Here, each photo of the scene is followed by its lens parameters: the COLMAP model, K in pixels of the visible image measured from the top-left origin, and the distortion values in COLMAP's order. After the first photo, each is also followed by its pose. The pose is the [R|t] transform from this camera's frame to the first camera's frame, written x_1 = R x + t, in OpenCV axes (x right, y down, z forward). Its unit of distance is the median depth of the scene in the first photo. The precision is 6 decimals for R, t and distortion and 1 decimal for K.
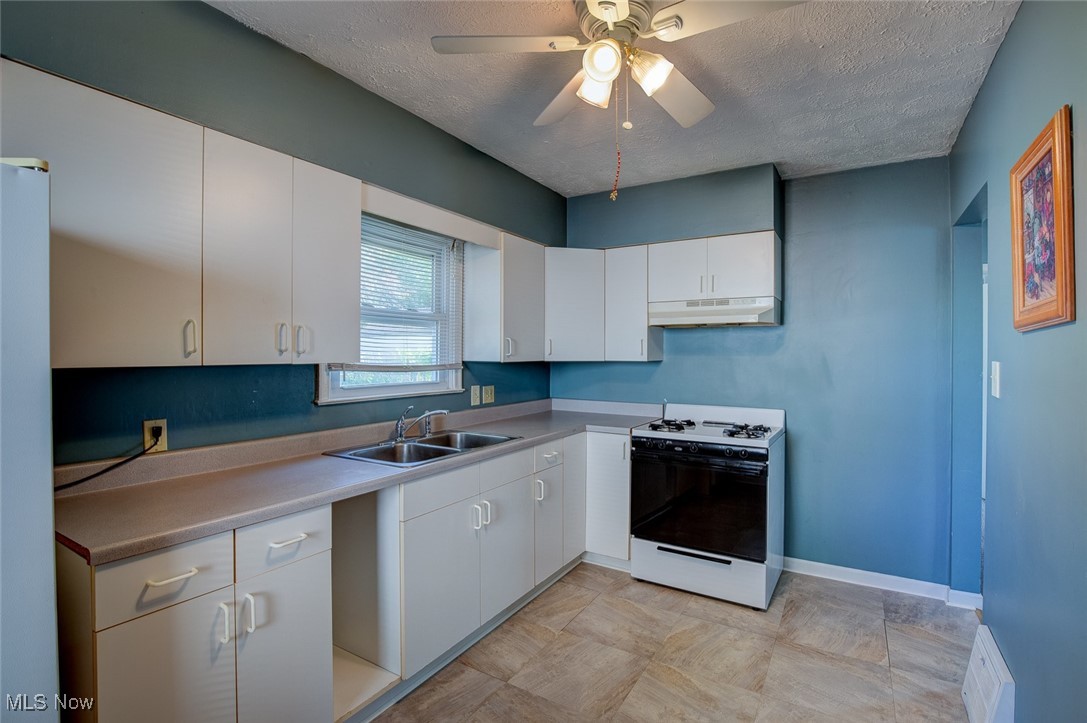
lens RADIAL K [[521.6, 0, 543.5], [0, 521.6, 361.5], [0, 0, 1]] dist [0.000200, -0.000064]
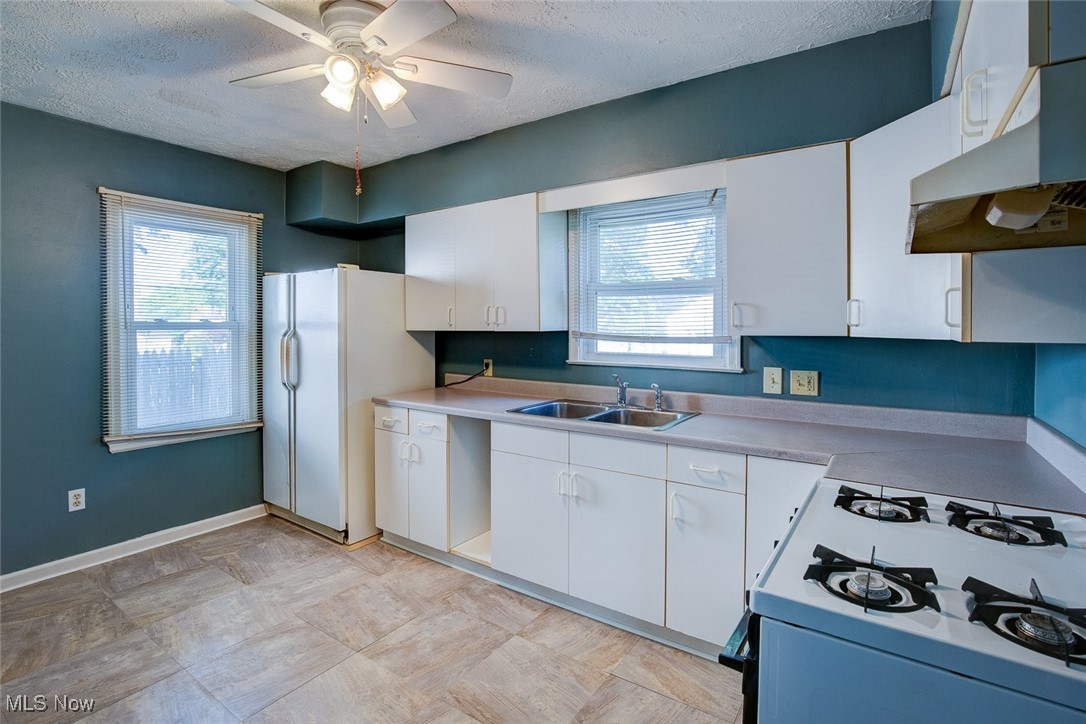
lens RADIAL K [[507.0, 0, 545.5], [0, 507.0, 338.6], [0, 0, 1]] dist [-0.001036, -0.000164]
pose [[-0.045666, 0.022892, -0.998694, 0.810039], [-0.017112, 0.999573, 0.023694, -0.008577], [0.998810, 0.018172, -0.045255, 0.946485]]
